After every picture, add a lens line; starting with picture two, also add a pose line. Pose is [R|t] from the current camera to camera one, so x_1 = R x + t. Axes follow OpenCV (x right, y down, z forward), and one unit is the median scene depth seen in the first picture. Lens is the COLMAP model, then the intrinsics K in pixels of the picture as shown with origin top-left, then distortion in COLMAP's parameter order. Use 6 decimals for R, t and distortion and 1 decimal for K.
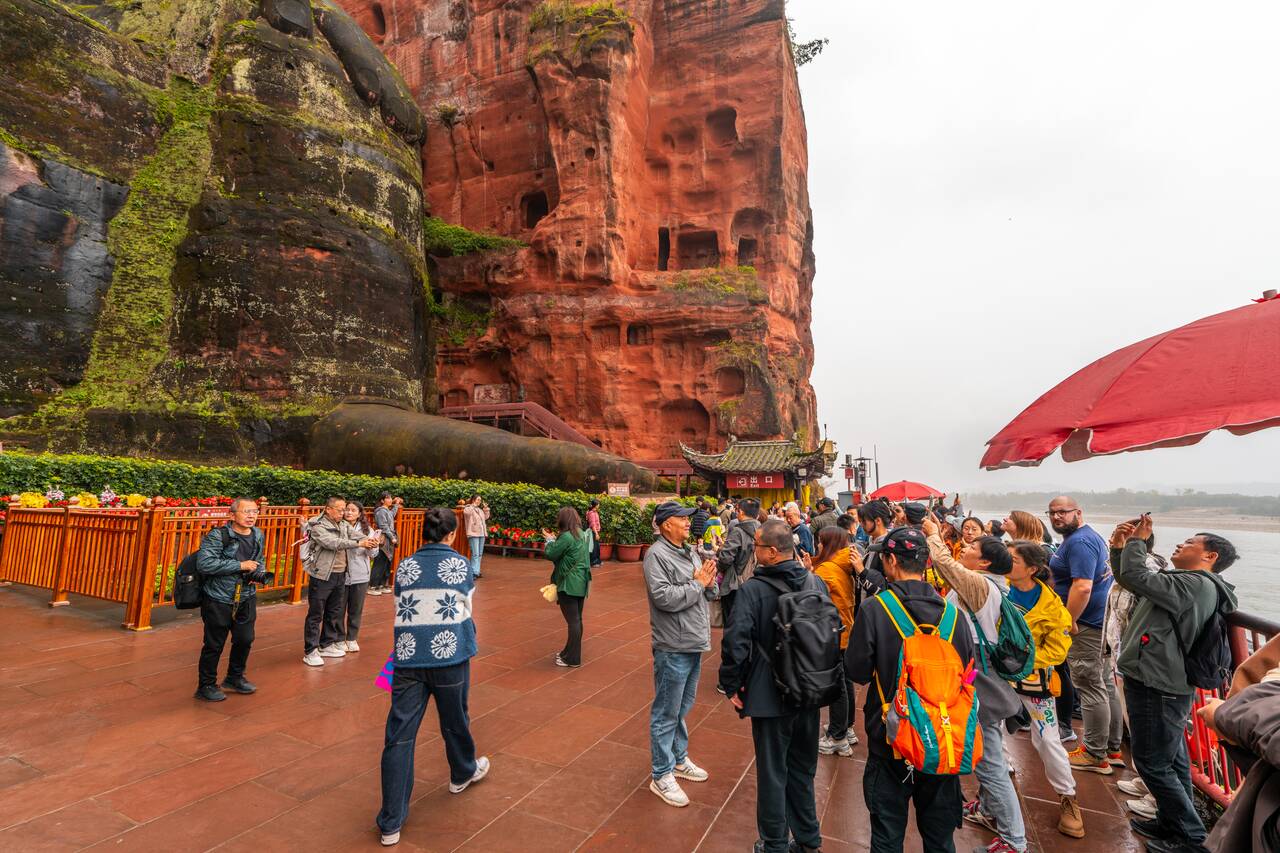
lens RADIAL K [[559.5, 0, 627.6], [0, 559.5, 415.7], [0, 0, 1]] dist [-0.004775, 0.001508]
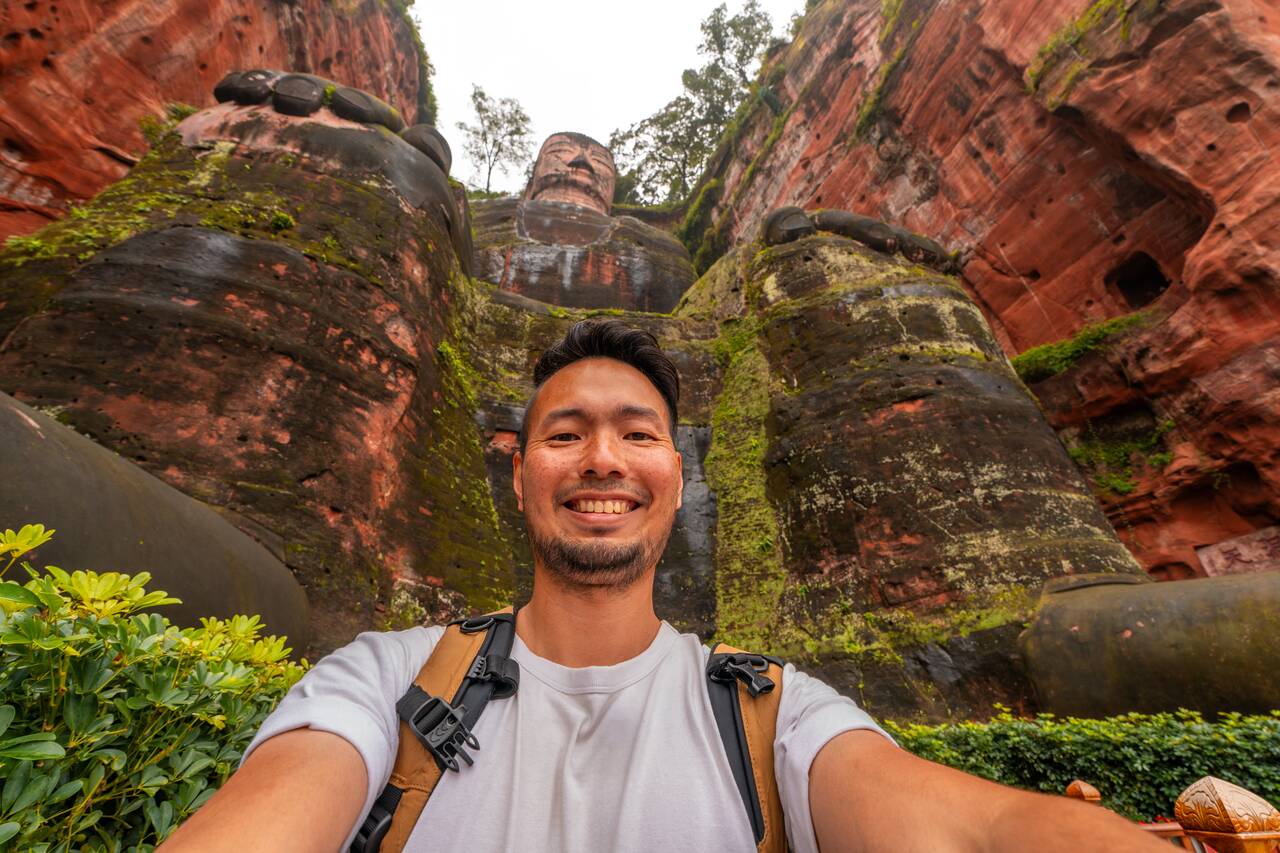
lens RADIAL K [[559.5, 0, 658.6], [0, 559.5, 432.6], [0, 0, 1]] dist [-0.004775, 0.001508]
pose [[0.669961, -0.422874, -0.610189, -0.338464], [0.135822, 0.877862, -0.459251, 0.040390], [0.729867, 0.224803, 0.645568, 0.279801]]
